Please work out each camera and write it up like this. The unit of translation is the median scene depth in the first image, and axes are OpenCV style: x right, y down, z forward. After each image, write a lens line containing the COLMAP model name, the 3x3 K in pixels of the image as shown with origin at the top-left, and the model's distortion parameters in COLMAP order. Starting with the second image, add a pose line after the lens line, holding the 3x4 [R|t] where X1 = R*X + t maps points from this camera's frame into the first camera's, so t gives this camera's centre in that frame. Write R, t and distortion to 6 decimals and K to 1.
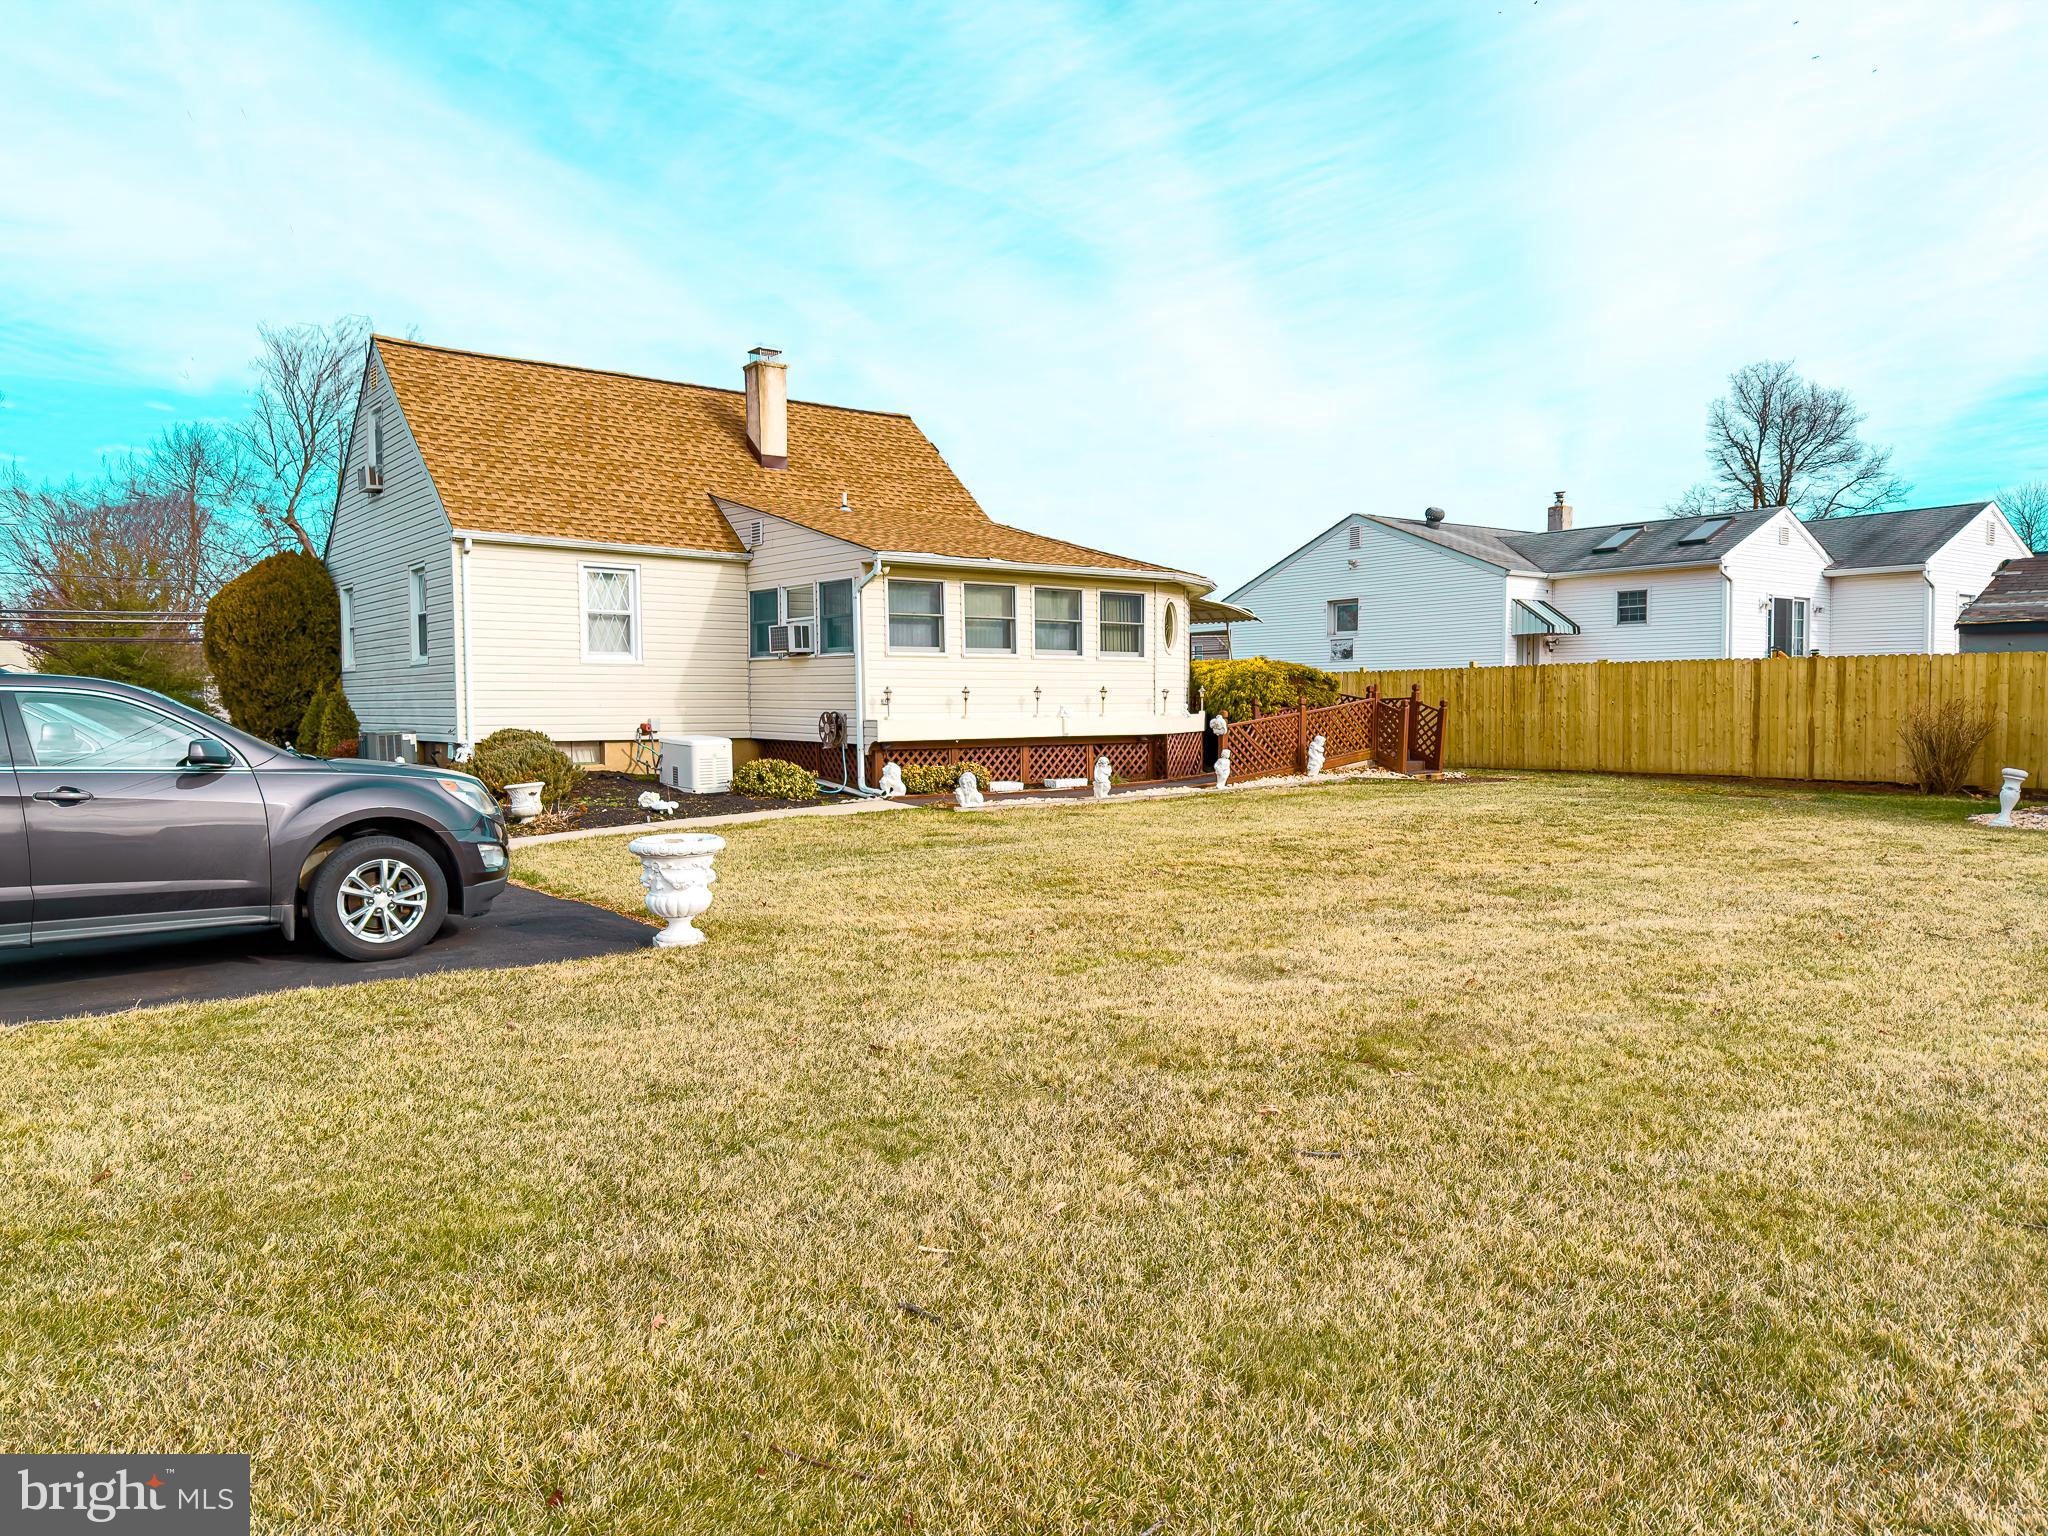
lens RADIAL K [[1430.2, 0, 1031.4], [0, 1430.2, 771.3], [0, 0, 1]] dist [0.076787, 0.000501]
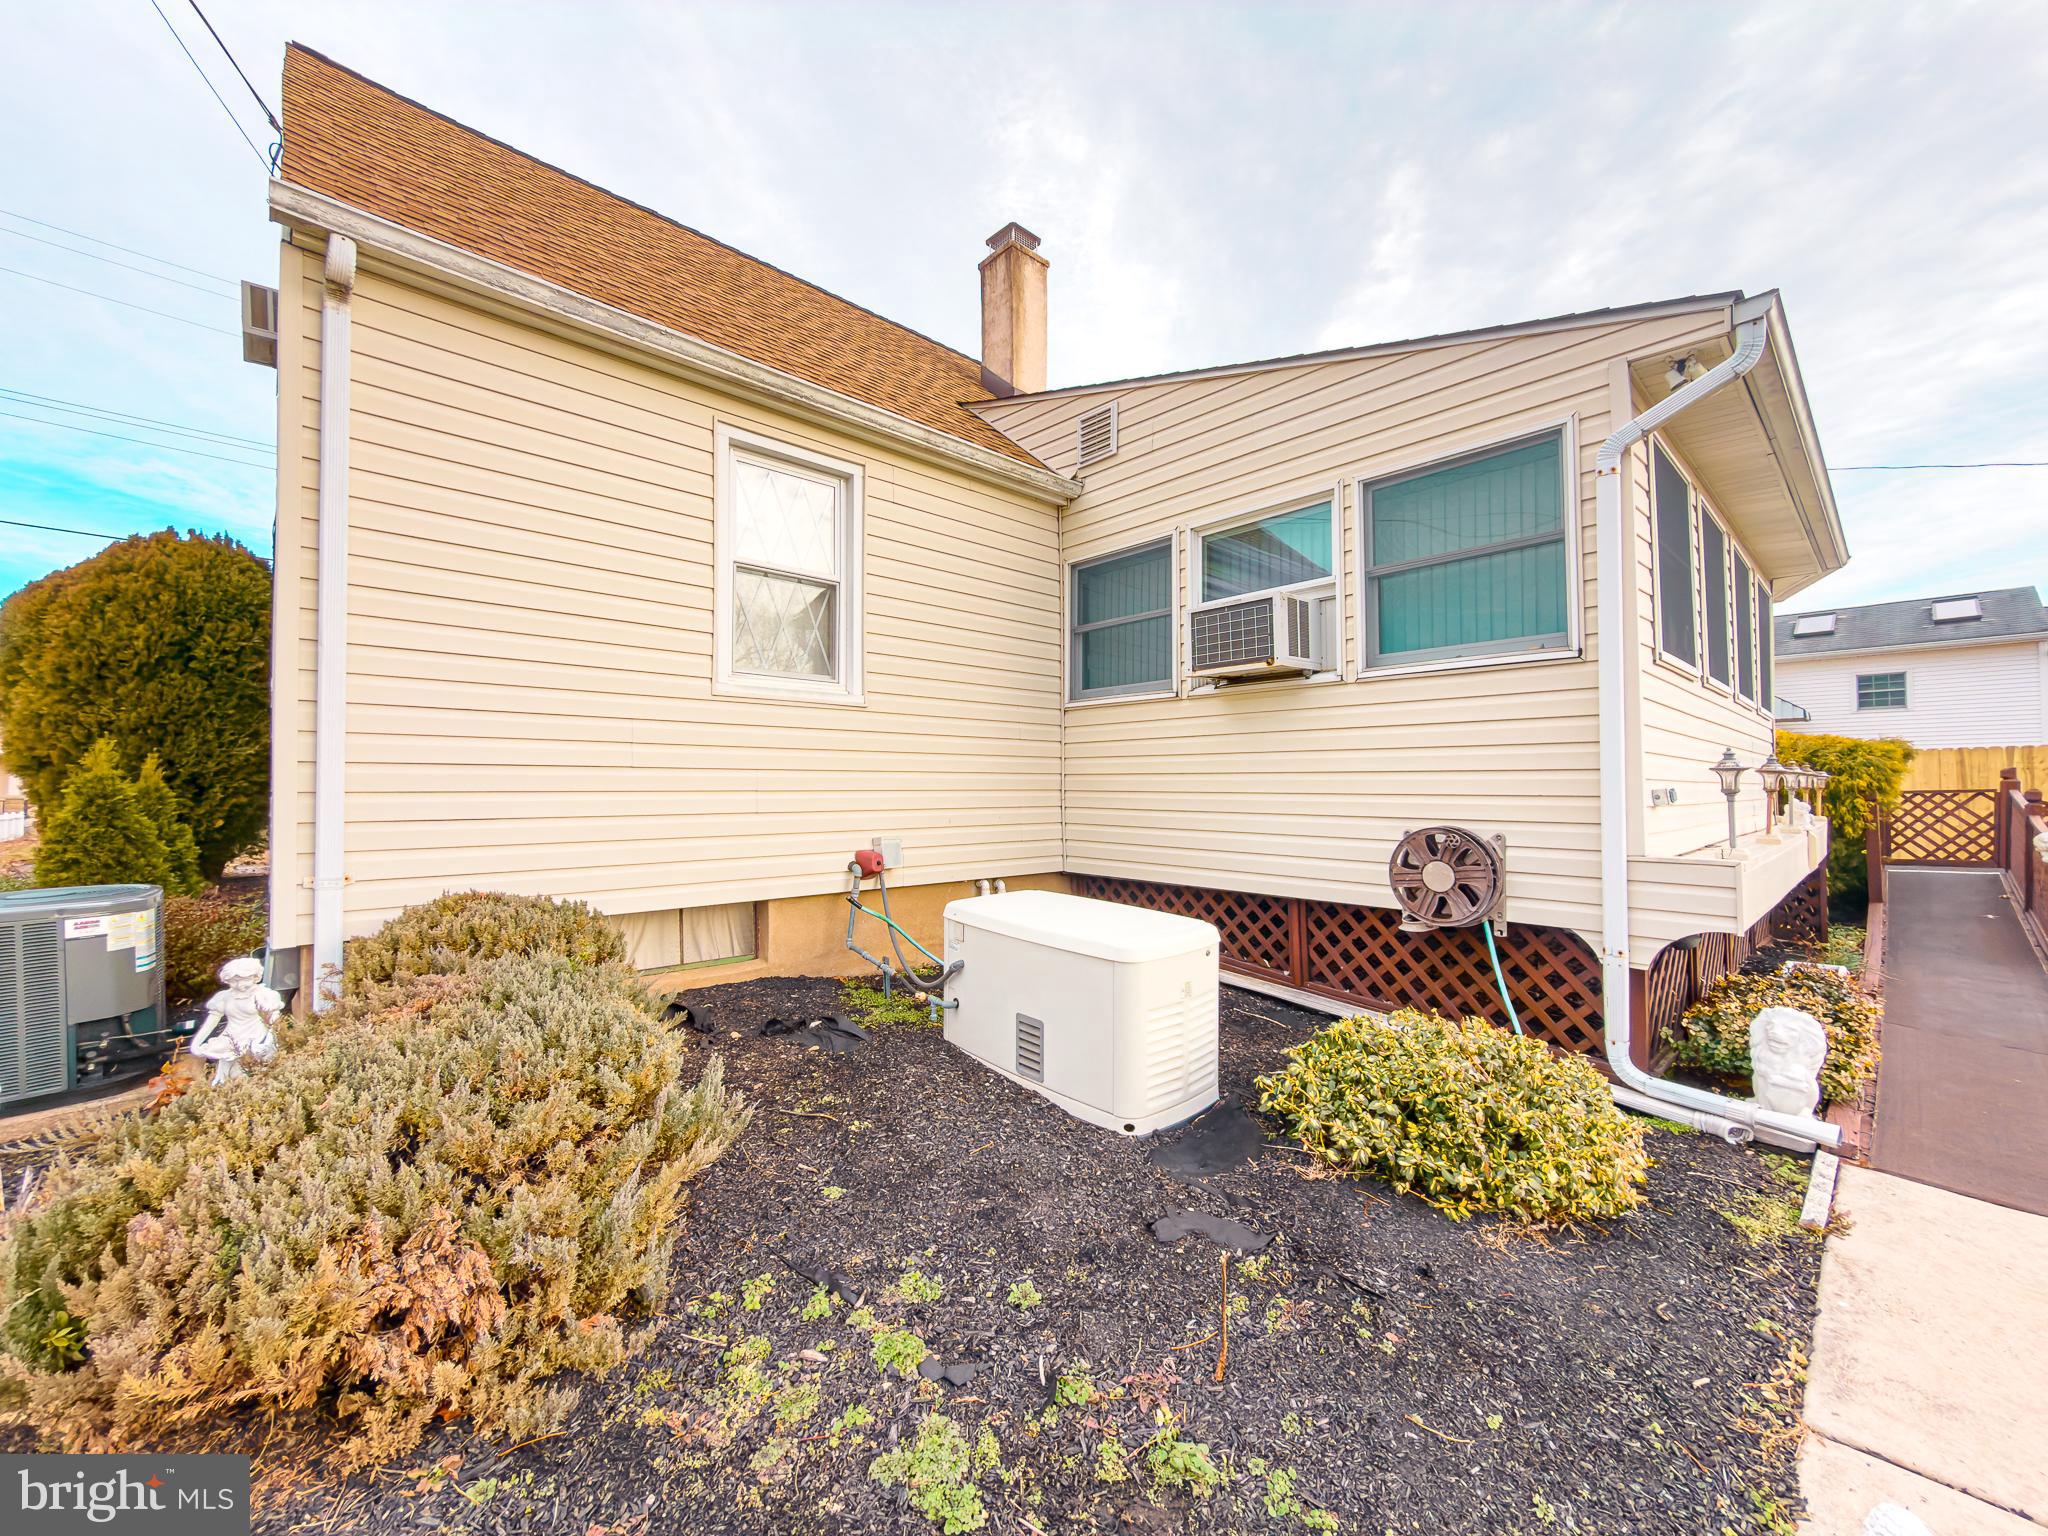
lens RADIAL K [[814.3, 0, 1015.9], [0, 814.3, 768.1], [0, 0, 1]] dist [-0.003150, 0.000145]
pose [[0.996624, 0.004103, 0.081993, -0.237638], [0.002058, 0.997188, -0.074911, -0.037677], [-0.082070, 0.074827, 0.993814, 0.742540]]
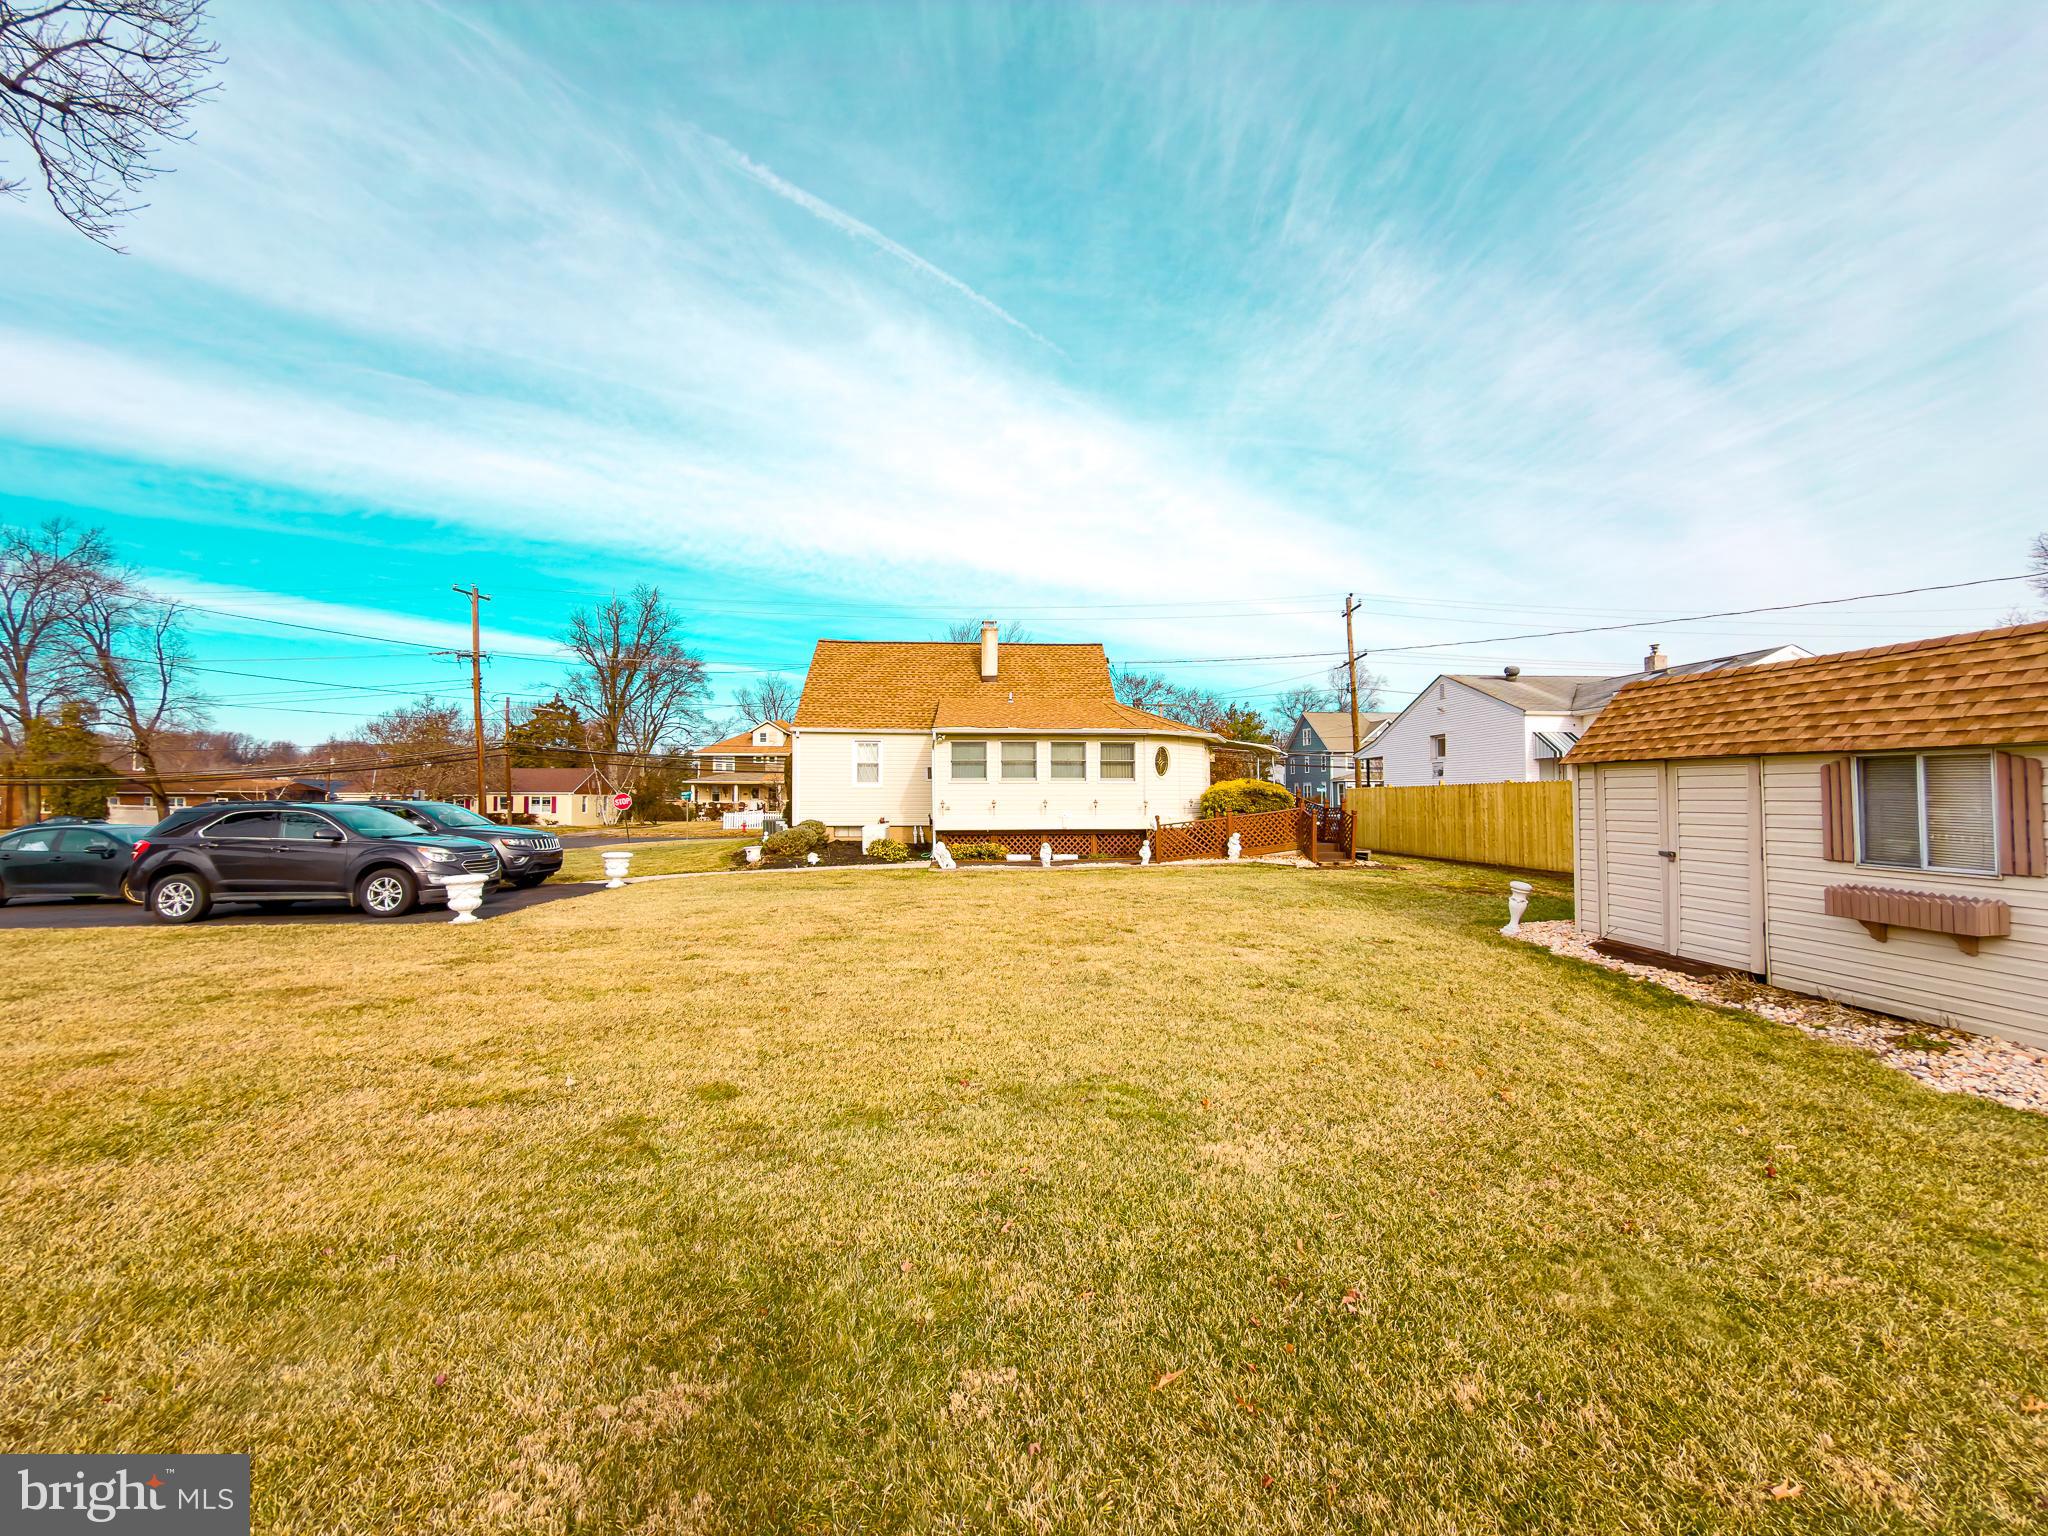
lens RADIAL K [[814.3, 0, 1025.1], [0, 814.3, 768.6], [0, 0, 1]] dist [-0.003150, 0.000145]
pose [[0.828491, -0.015965, -0.559774, 0.509511], [-0.029906, 0.996906, -0.072694, -0.023864], [0.559203, 0.076967, 0.825450, 0.172745]]
